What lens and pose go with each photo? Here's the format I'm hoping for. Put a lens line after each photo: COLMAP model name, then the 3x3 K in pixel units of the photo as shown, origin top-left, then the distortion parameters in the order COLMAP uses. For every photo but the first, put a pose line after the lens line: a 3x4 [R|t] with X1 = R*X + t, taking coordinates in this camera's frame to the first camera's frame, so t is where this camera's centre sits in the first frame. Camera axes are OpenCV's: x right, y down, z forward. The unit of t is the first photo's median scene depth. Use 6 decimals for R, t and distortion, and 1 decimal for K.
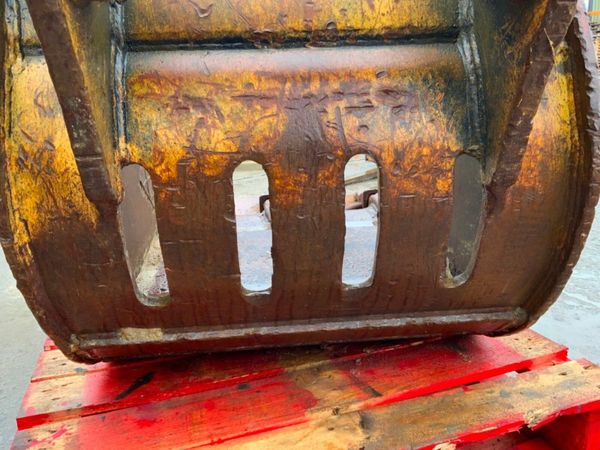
lens RADIAL K [[495.4, 0, 300.9], [0, 495.4, 225.8], [0, 0, 1]] dist [0.114113, -0.225699]
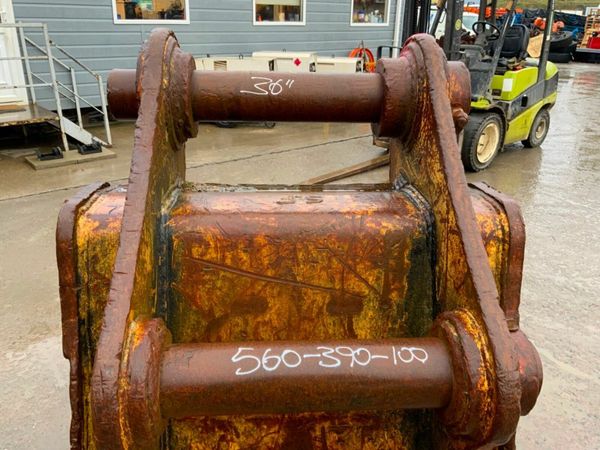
lens RADIAL K [[495.4, 0, 300.9], [0, 495.4, 225.8], [0, 0, 1]] dist [0.114113, -0.225699]
pose [[0.998161, 0.060456, -0.004424, -0.013609], [-0.059184, 0.987738, 0.144466, -0.961340], [0.013104, -0.143939, 0.989500, -0.273791]]
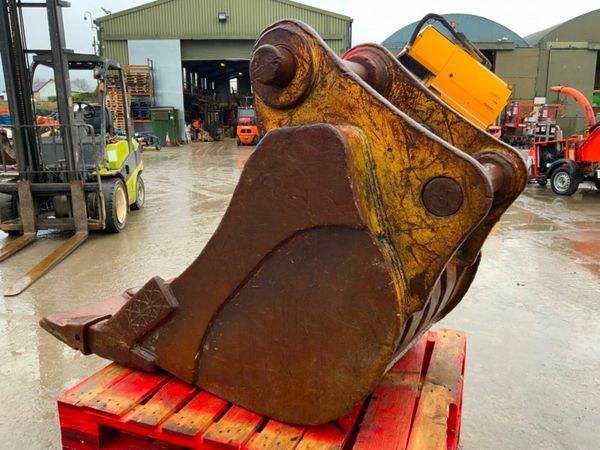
lens RADIAL K [[495.4, 0, 300.9], [0, 495.4, 225.8], [0, 0, 1]] dist [0.114113, -0.225699]
pose [[0.619077, -0.134429, 0.773739, -2.109317], [0.188325, 0.981905, 0.019915, -0.490611], [-0.762415, 0.133385, 0.633192, -0.017536]]
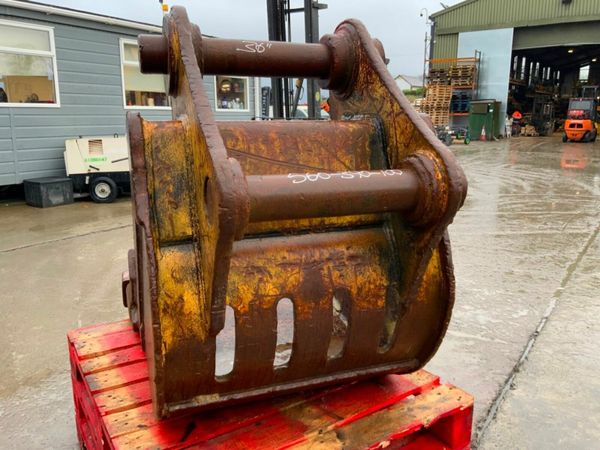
lens RADIAL K [[495.4, 0, 300.9], [0, 495.4, 225.8], [0, 0, 1]] dist [0.114113, -0.225699]
pose [[0.966633, -0.023903, 0.255049, -0.502207], [0.035427, 0.998544, -0.040683, -0.315756], [-0.253705, 0.048361, 0.966072, -0.801863]]
